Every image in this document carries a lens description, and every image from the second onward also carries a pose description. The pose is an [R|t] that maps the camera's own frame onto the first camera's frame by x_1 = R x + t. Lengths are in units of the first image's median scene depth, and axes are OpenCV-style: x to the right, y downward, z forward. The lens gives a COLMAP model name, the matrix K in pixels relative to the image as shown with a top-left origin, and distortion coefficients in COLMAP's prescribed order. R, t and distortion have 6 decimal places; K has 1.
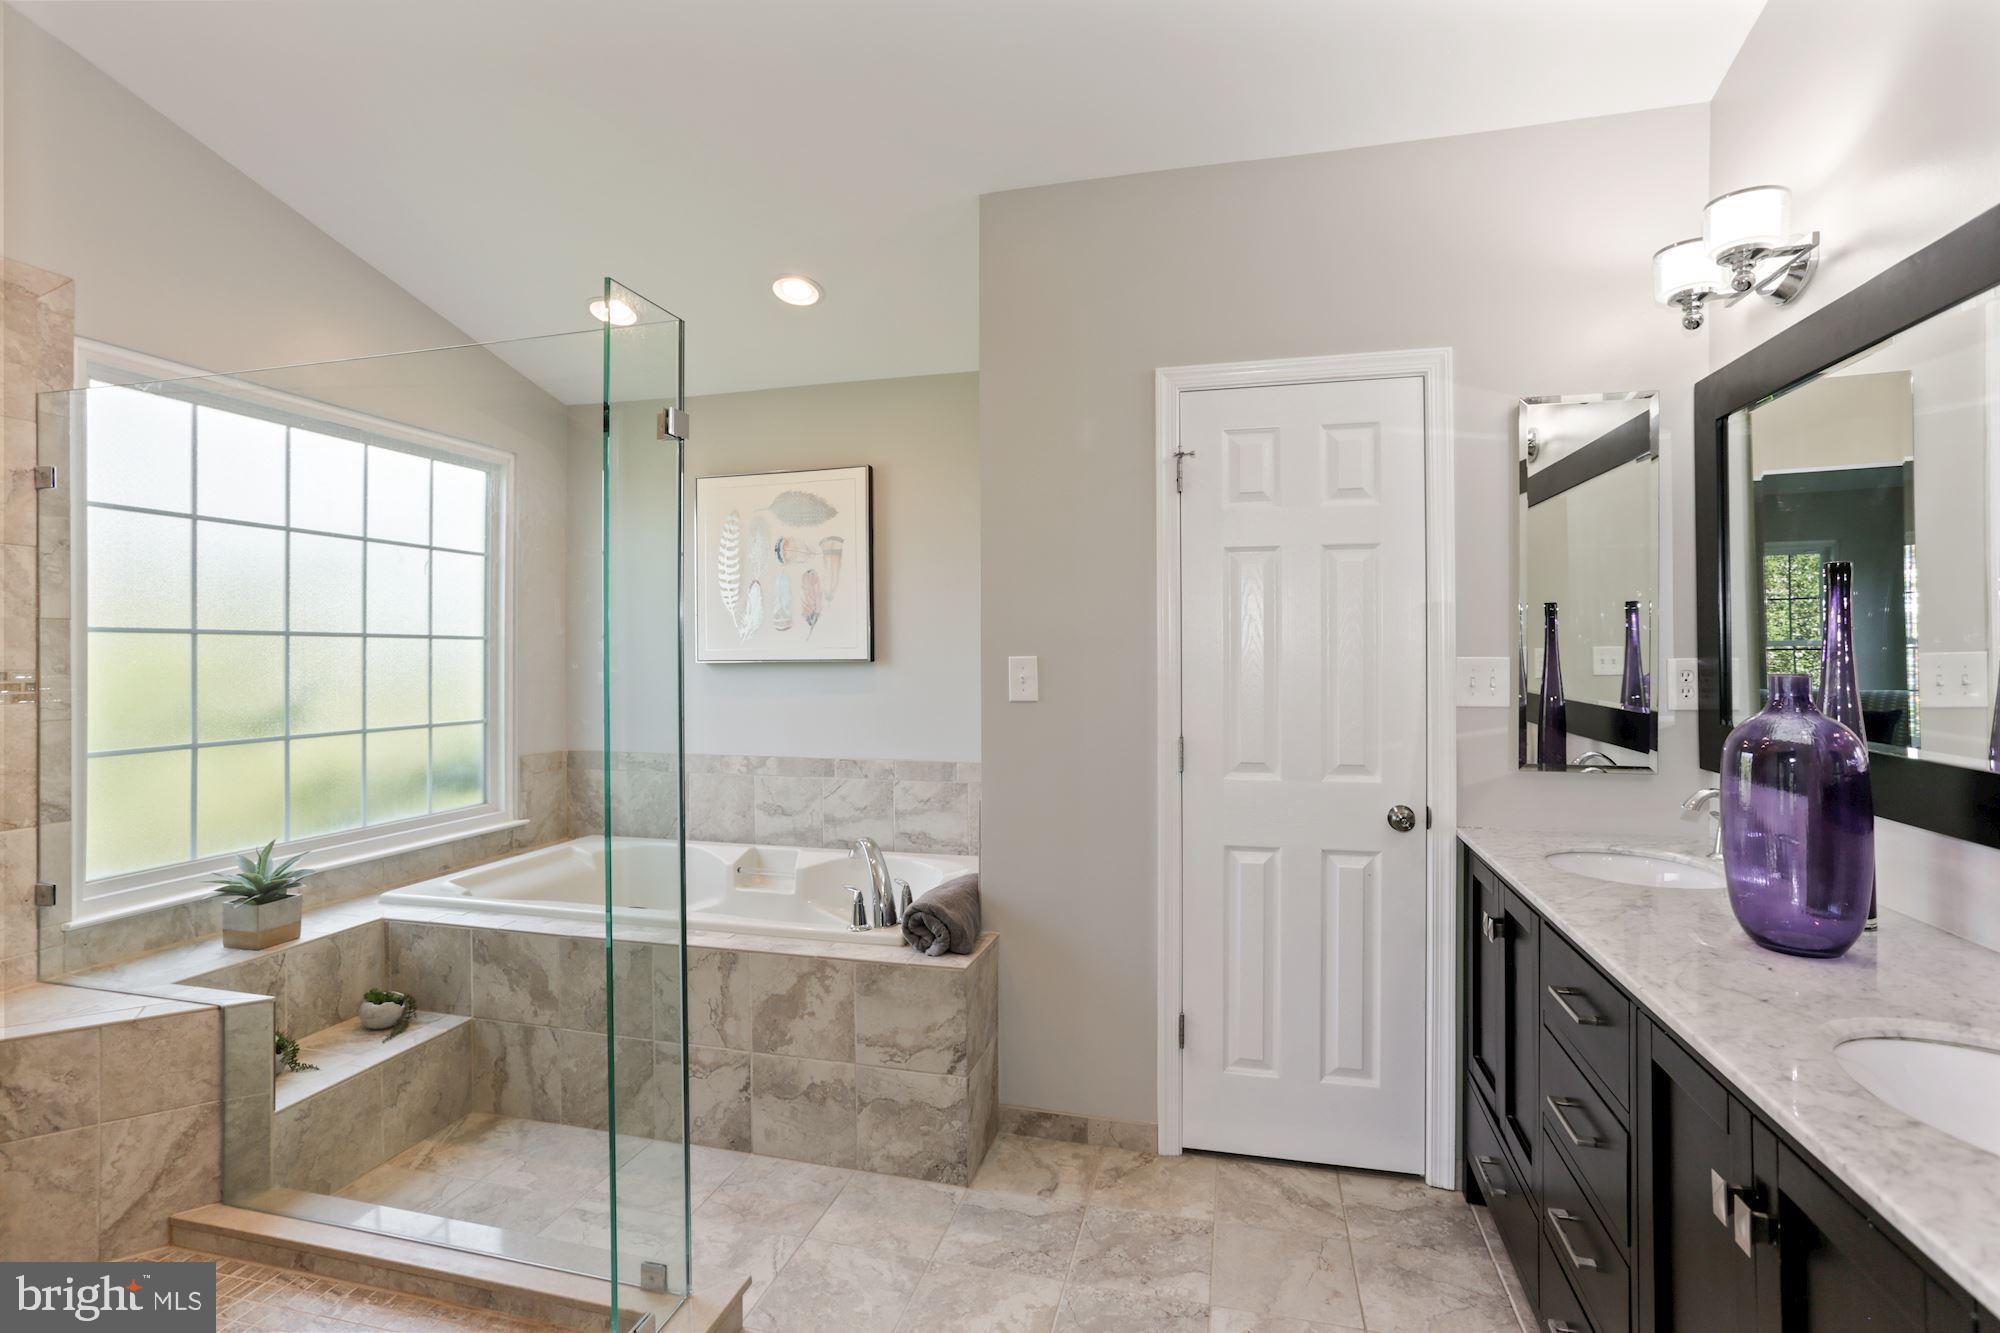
lens RADIAL K [[969.1, 0, 993.5], [0, 969.1, 654.1], [0, 0, 1]] dist [-0.060699, 0.041215]
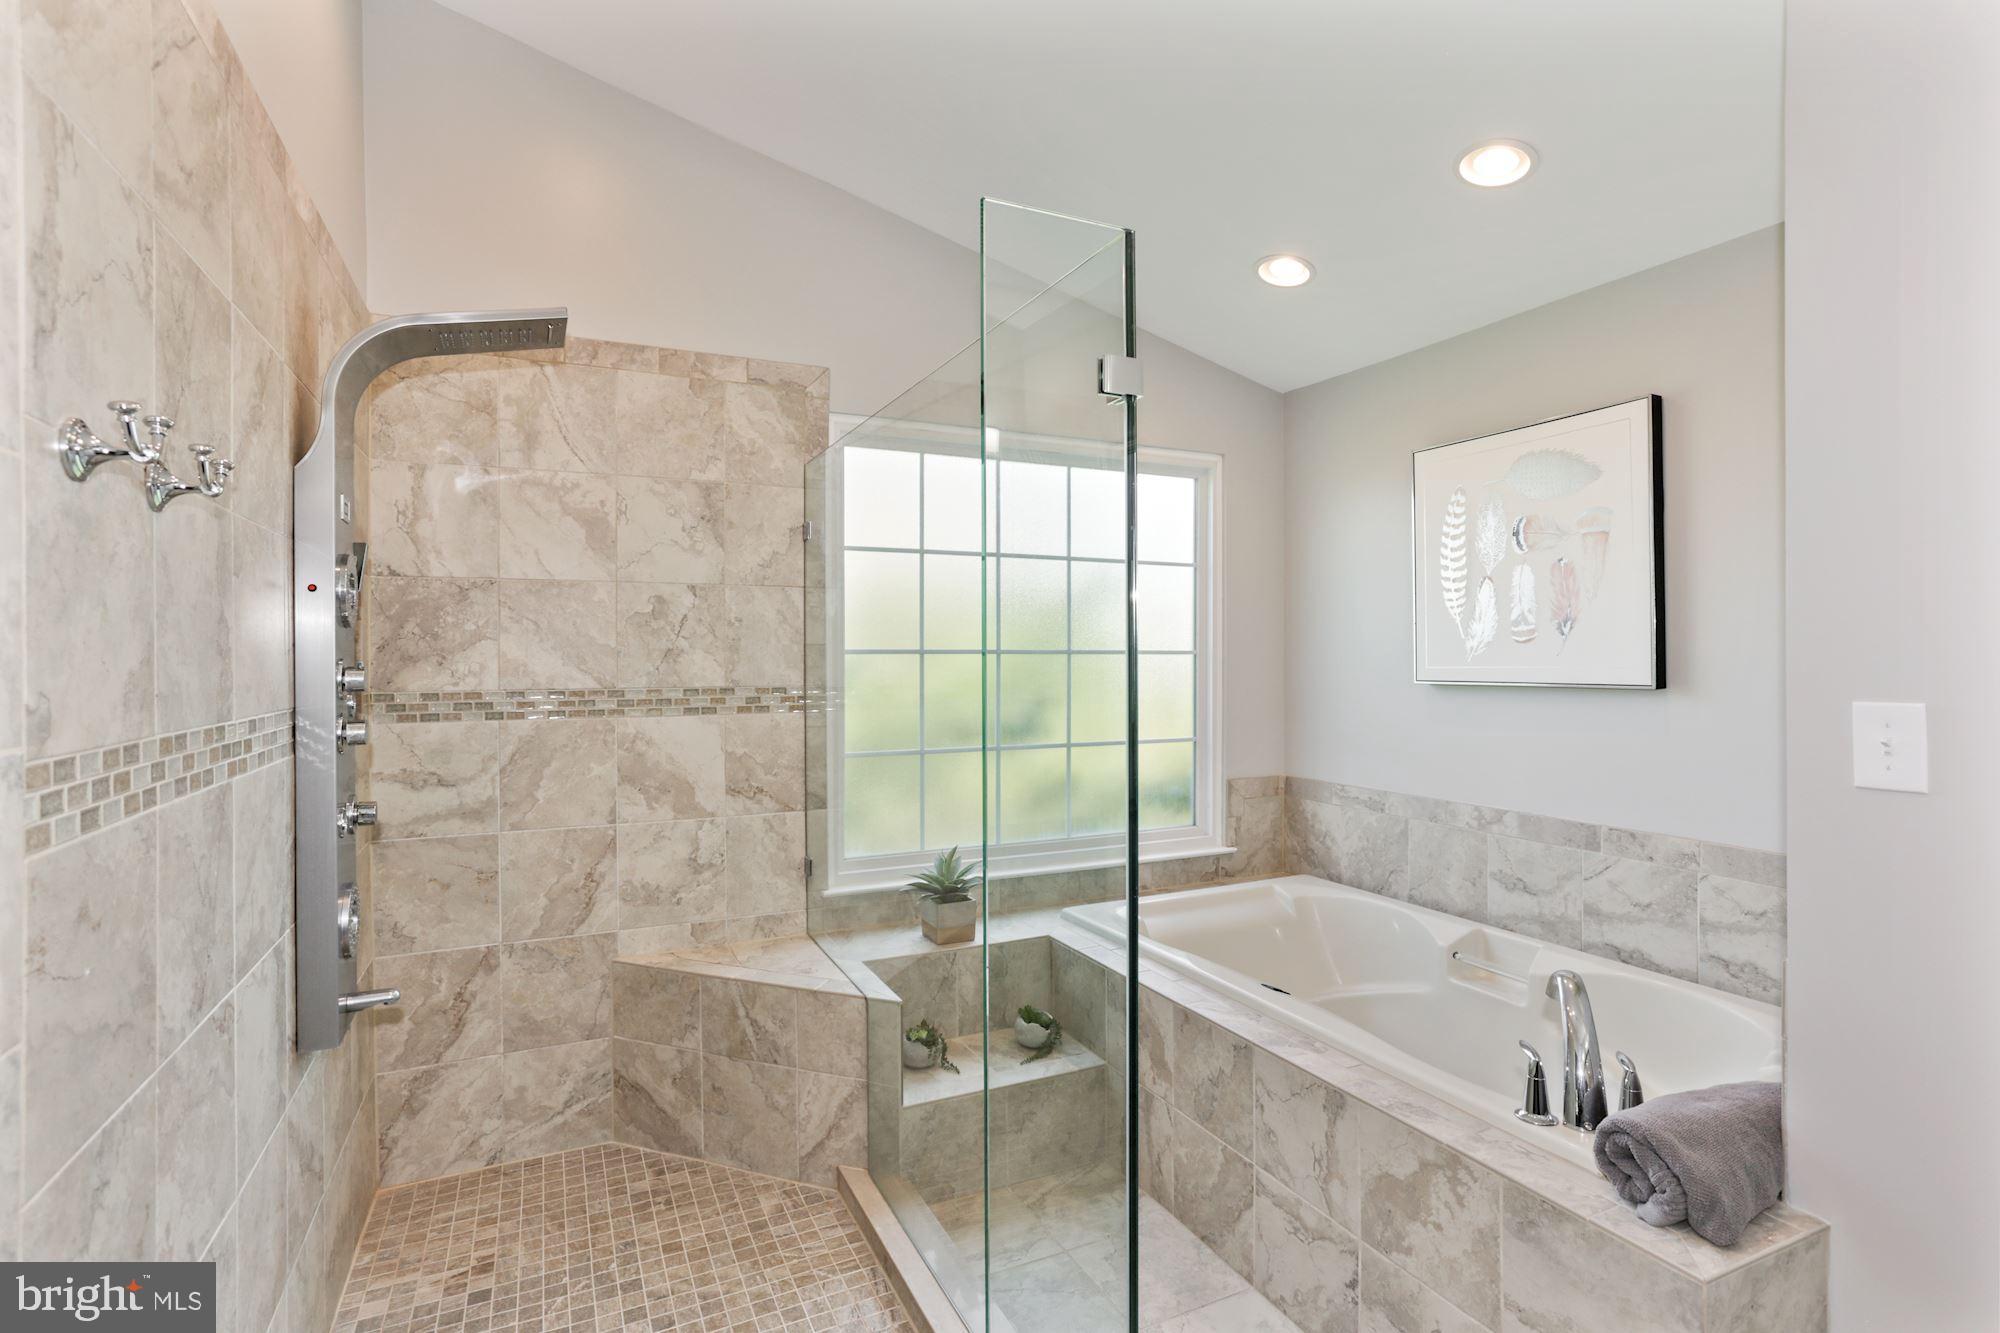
lens RADIAL K [[969.1, 0, 993.5], [0, 969.1, 654.1], [0, 0, 1]] dist [-0.060699, 0.041215]
pose [[0.647332, 0.001678, -0.762207, 0.107680], [-0.000977, 0.999999, 0.001372, -0.023411], [0.762208, -0.000143, 0.647332, 0.319729]]
